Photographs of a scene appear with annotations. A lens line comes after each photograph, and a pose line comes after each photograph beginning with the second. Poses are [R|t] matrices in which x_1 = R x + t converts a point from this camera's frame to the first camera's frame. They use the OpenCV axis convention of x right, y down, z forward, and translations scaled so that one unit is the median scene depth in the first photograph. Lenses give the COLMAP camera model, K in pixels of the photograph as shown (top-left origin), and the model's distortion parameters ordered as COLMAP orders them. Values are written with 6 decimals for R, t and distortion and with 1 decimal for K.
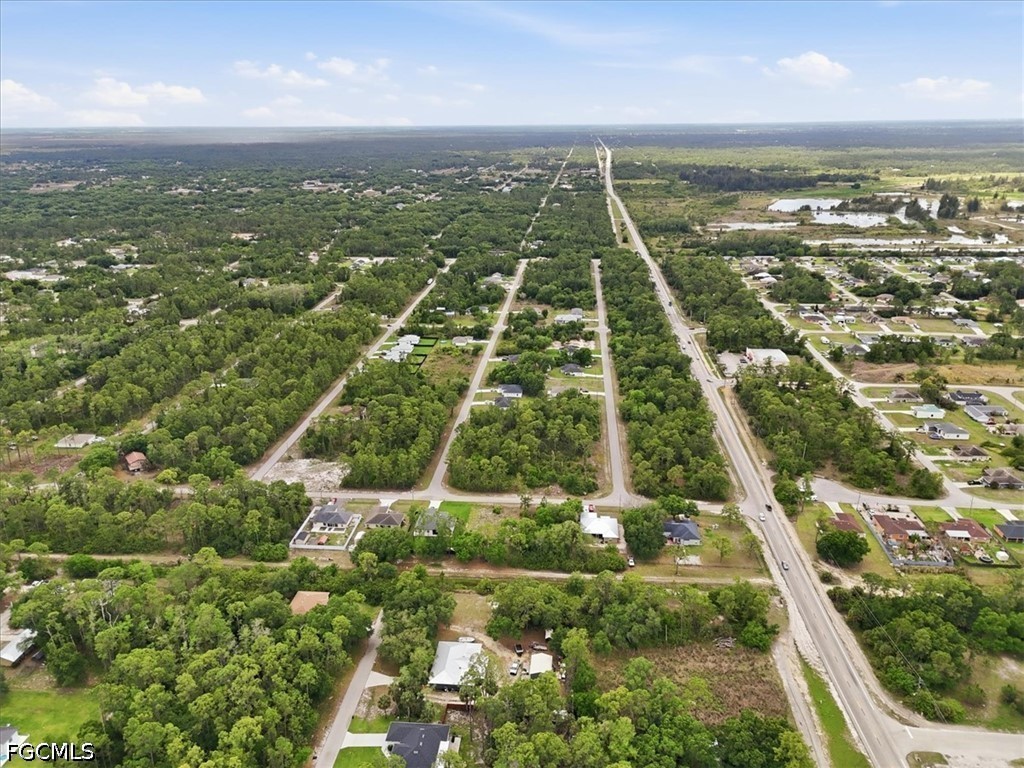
lens RADIAL K [[753.8, 0, 512.0], [0, 753.8, 384.0], [0, 0, 1]] dist [0.078103, -0.078620]
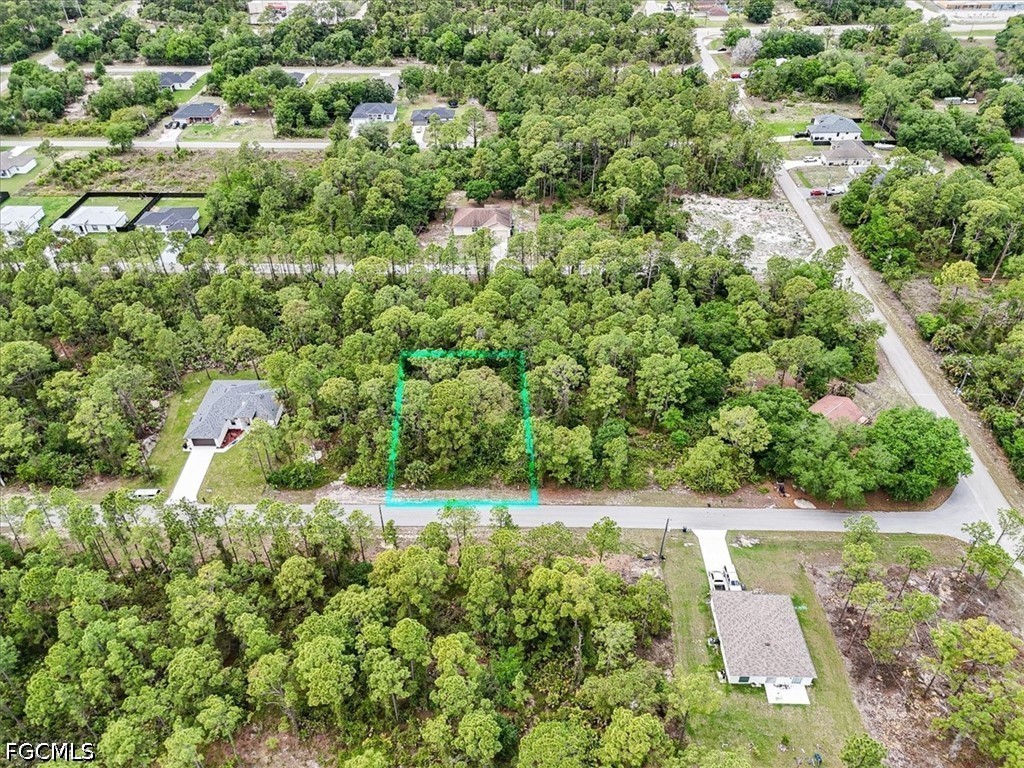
lens RADIAL K [[753.8, 0, 512.0], [0, 753.8, 384.0], [0, 0, 1]] dist [0.078103, -0.078620]
pose [[-0.069879, -0.610958, 0.788573, -0.329355], [0.336659, 0.729684, 0.595166, -0.084374], [-0.939030, 0.307070, 0.154695, 0.462964]]
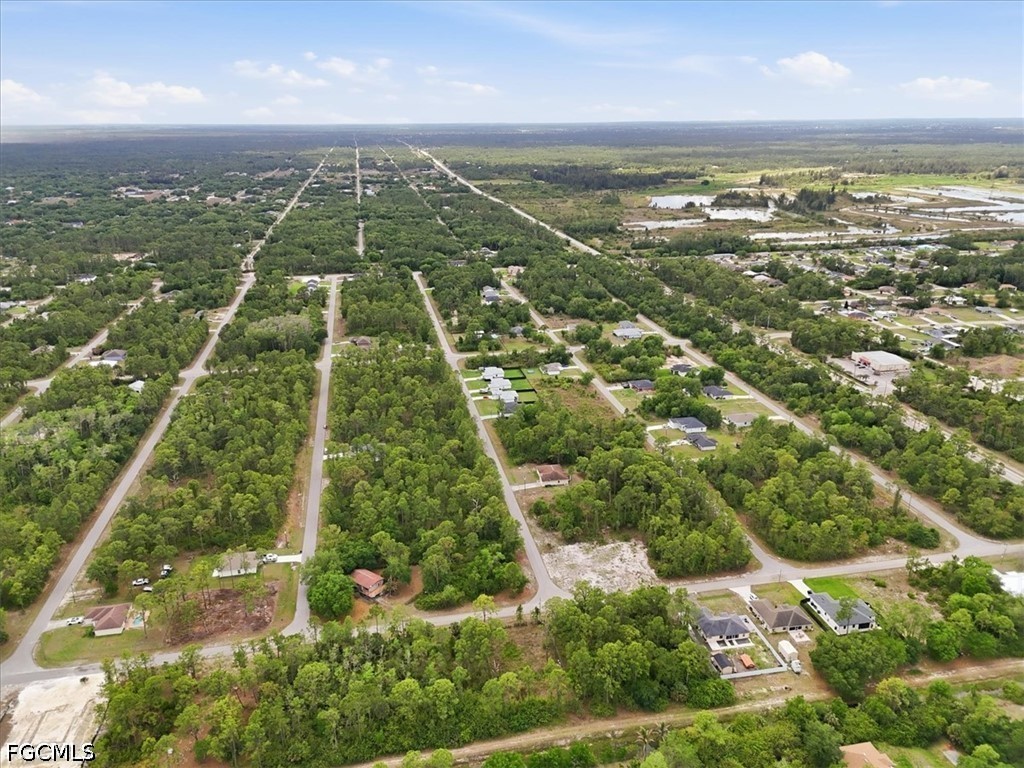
lens RADIAL K [[753.8, 0, 512.0], [0, 753.8, 384.0], [0, 0, 1]] dist [0.078103, -0.078620]
pose [[0.959446, -0.091781, 0.266532, -0.227231], [0.091617, 0.995708, 0.013077, -0.036327], [-0.266588, 0.011872, 0.963737, 0.109498]]
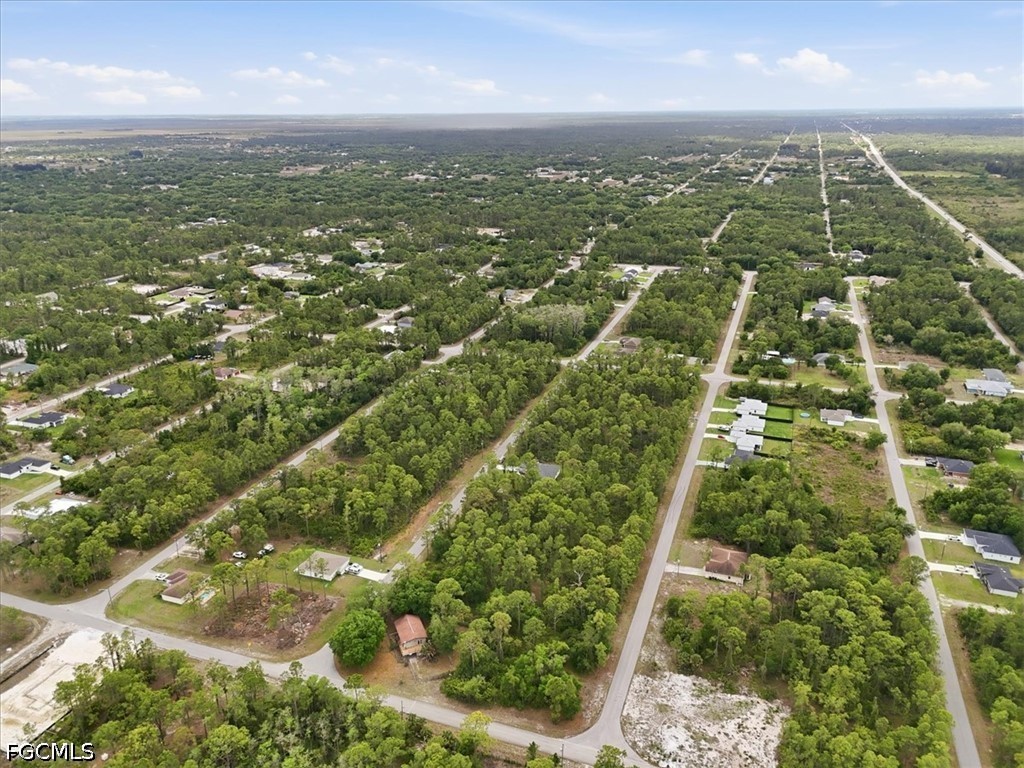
lens RADIAL K [[753.8, 0, 512.0], [0, 753.8, 384.0], [0, 0, 1]] dist [0.078103, -0.078620]
pose [[0.966216, 0.088430, -0.242088, -0.119633], [-0.084355, 0.996065, 0.027164, -0.052740], [0.243538, -0.005825, 0.969874, 0.180699]]
